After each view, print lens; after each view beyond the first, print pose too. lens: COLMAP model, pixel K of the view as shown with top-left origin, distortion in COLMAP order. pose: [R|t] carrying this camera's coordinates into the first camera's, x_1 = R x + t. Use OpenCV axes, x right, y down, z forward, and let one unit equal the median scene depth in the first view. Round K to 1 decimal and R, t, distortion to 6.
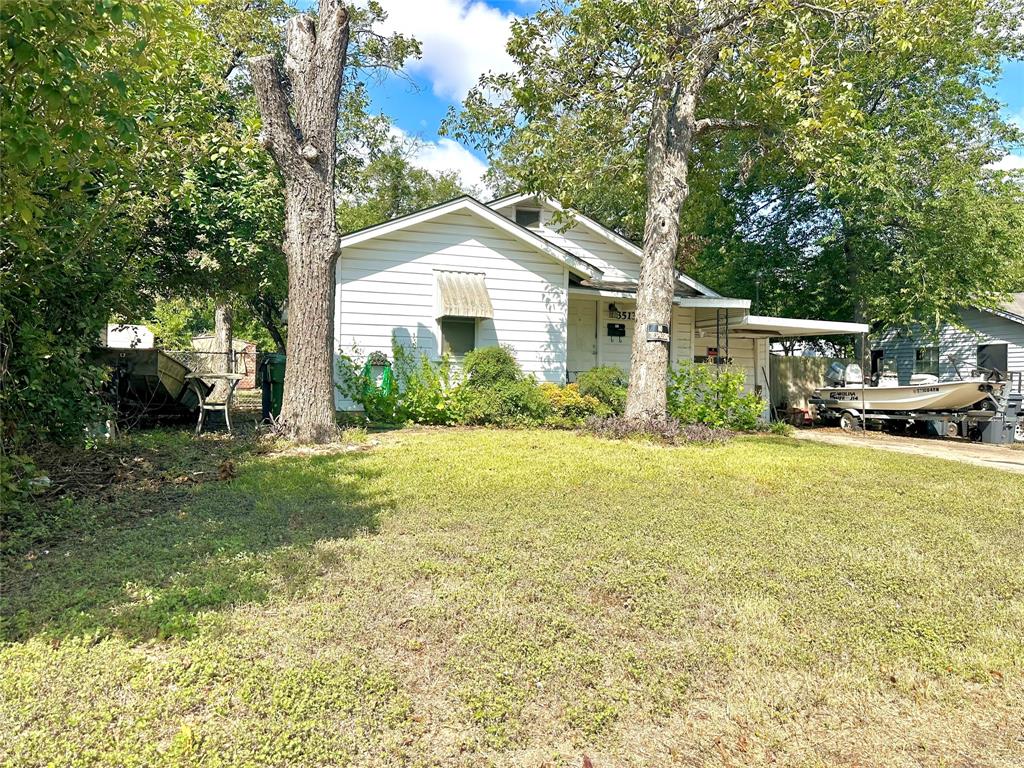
lens RADIAL K [[709.8, 0, 512.0], [0, 709.8, 384.0], [0, 0, 1]] dist [0.093209, -0.004316]
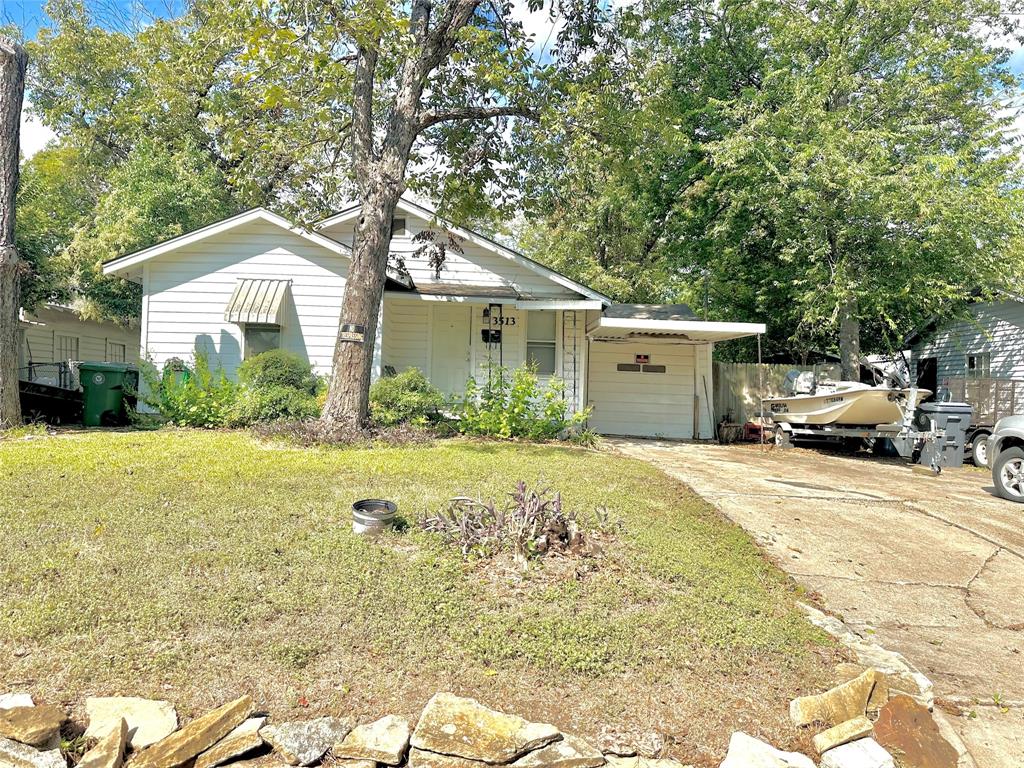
lens RADIAL K [[709.8, 0, 512.0], [0, 709.8, 384.0], [0, 0, 1]] dist [0.093209, -0.004316]
pose [[0.958170, -0.002462, -0.286188, 0.538550], [-0.005536, 0.999617, -0.027133, 0.017687], [0.286145, 0.027582, 0.957789, 0.106858]]
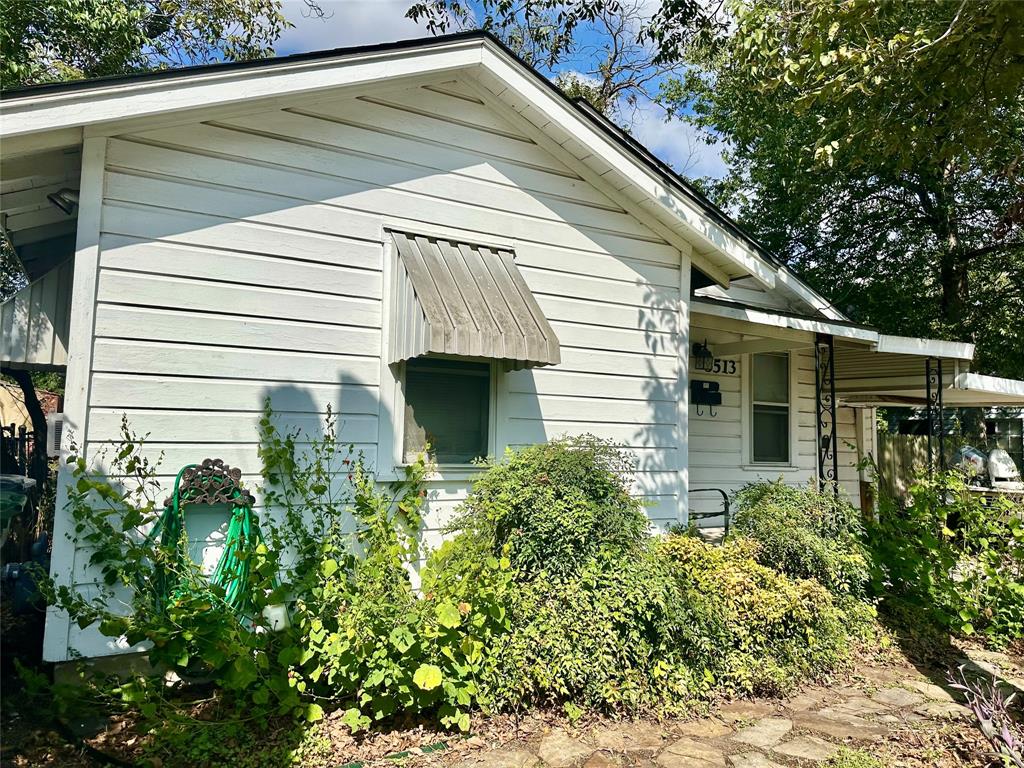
lens RADIAL K [[709.8, 0, 512.0], [0, 709.8, 384.0], [0, 0, 1]] dist [0.093209, -0.004316]
pose [[0.987195, 0.020886, 0.158145, -0.097387], [-0.010106, 0.997589, -0.068665, -0.053414], [-0.159198, 0.066187, 0.985026, 0.596868]]
